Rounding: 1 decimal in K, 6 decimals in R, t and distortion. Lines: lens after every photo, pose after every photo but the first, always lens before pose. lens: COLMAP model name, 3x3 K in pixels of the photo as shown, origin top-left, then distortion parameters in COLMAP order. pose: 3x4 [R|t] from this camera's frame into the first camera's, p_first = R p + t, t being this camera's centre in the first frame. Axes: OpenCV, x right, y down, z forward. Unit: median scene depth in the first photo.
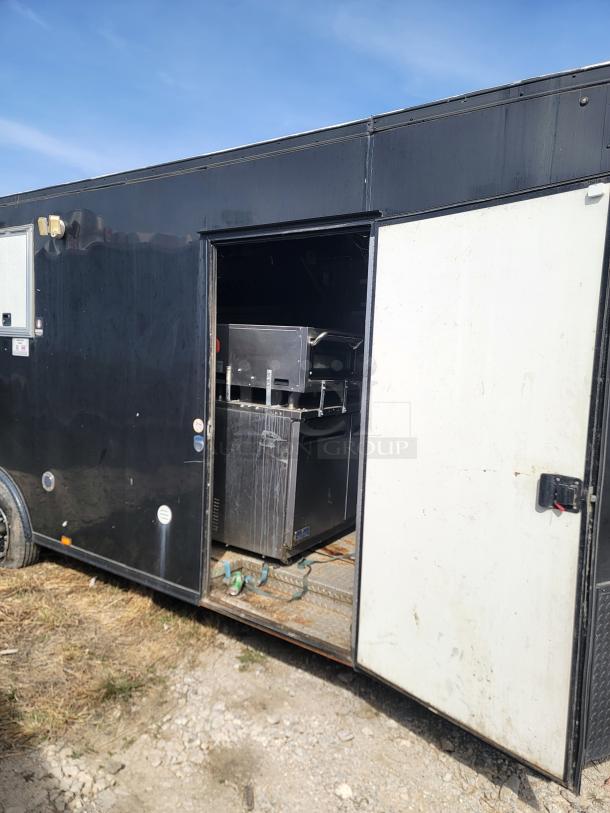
lens RADIAL K [[561.0, 0, 302.4], [0, 561.0, 406.1], [0, 0, 1]] dist [0.064040, -0.045255]
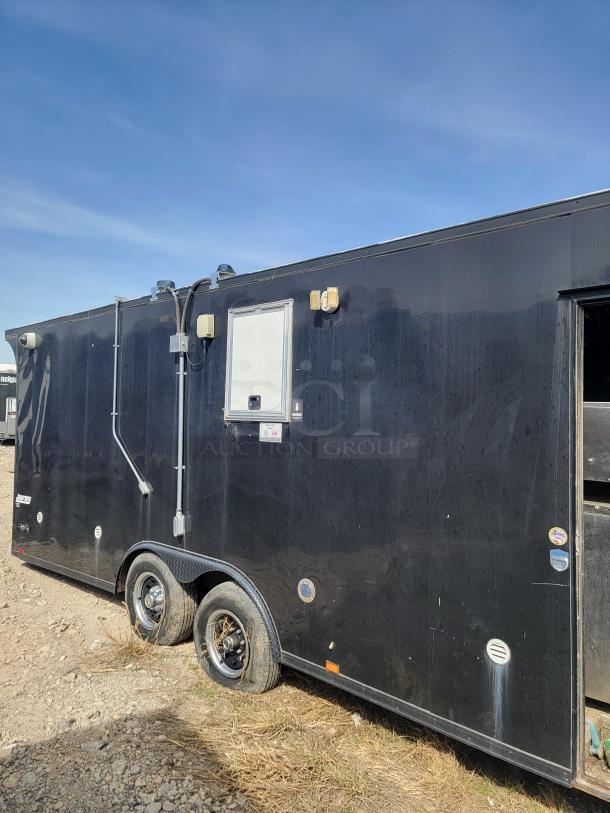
lens RADIAL K [[561.0, 0, 282.7], [0, 561.0, 399.2], [0, 0, 1]] dist [0.064040, -0.045255]
pose [[0.988566, -0.028797, -0.148011, -0.357356], [0.009999, 0.991953, -0.126211, -0.045692], [0.150455, 0.123288, 0.980899, 0.133057]]
